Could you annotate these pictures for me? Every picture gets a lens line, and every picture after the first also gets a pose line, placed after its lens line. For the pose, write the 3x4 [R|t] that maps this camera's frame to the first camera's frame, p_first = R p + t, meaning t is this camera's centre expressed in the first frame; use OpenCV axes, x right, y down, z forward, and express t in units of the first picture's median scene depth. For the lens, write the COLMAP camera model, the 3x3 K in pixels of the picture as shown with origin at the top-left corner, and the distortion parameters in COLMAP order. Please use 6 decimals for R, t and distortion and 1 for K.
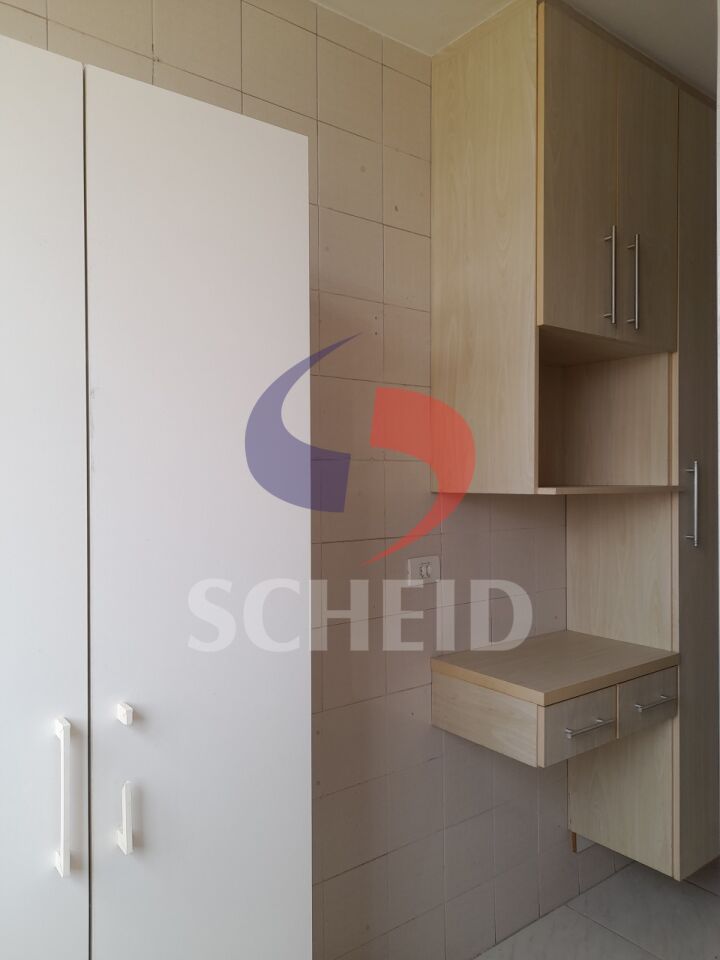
lens RADIAL K [[703.2, 0, 360.0], [0, 703.2, 480.0], [0, 0, 1]] dist [0.067085, -0.085813]
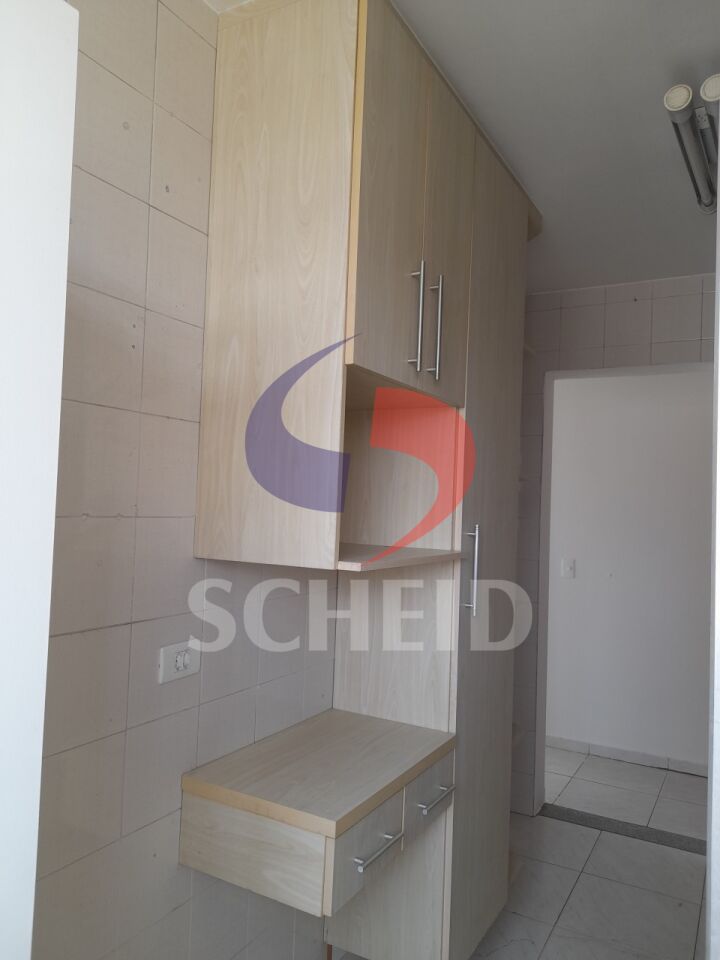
lens RADIAL K [[703.2, 0, 360.0], [0, 703.2, 480.0], [0, 0, 1]] dist [0.067085, -0.085813]
pose [[0.917819, 0.051096, 0.393696, -0.043883], [-0.039616, 0.998521, -0.037237, -0.047714], [-0.395016, 0.018580, 0.918486, 0.216630]]
